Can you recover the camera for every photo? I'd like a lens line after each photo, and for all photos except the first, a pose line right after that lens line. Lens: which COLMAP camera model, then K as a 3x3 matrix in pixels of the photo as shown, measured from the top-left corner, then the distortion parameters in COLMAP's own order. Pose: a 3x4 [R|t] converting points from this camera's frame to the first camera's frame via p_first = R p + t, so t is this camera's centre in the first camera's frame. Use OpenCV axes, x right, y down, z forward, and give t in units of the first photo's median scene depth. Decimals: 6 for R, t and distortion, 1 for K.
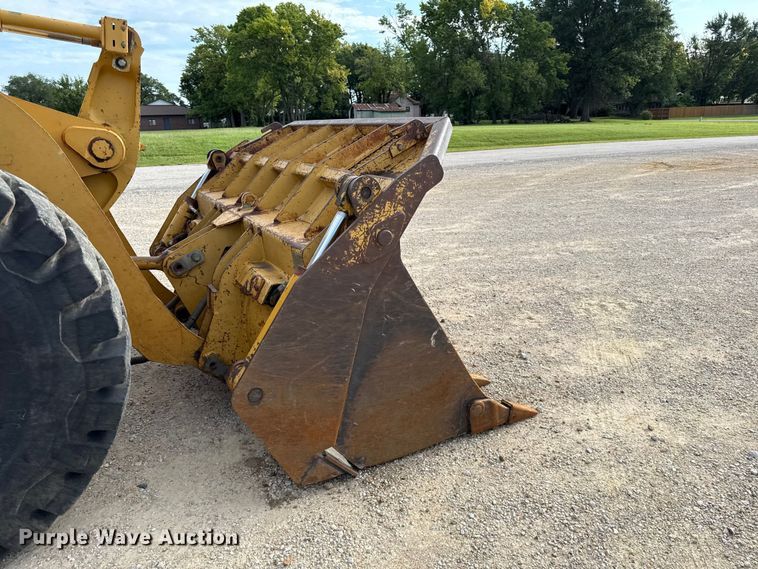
lens RADIAL K [[532.5, 0, 378.8], [0, 532.5, 280.8], [0, 0, 1]] dist [0.004513, -0.007266]
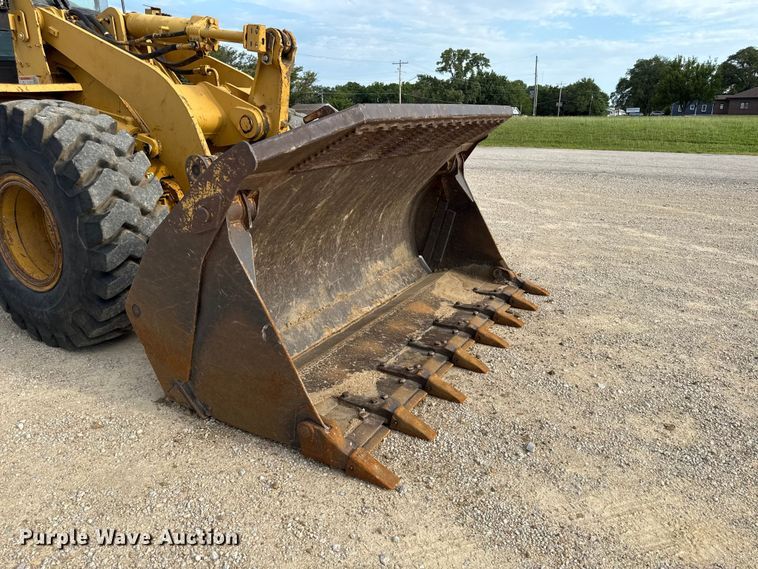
lens RADIAL K [[532.5, 0, 378.8], [0, 532.5, 280.8], [0, 0, 1]] dist [0.004513, -0.007266]
pose [[0.543332, 0.276007, -0.792849, 1.037467], [-0.250887, 0.954635, 0.160398, -0.203517], [0.801153, 0.111766, 0.587931, 0.633556]]
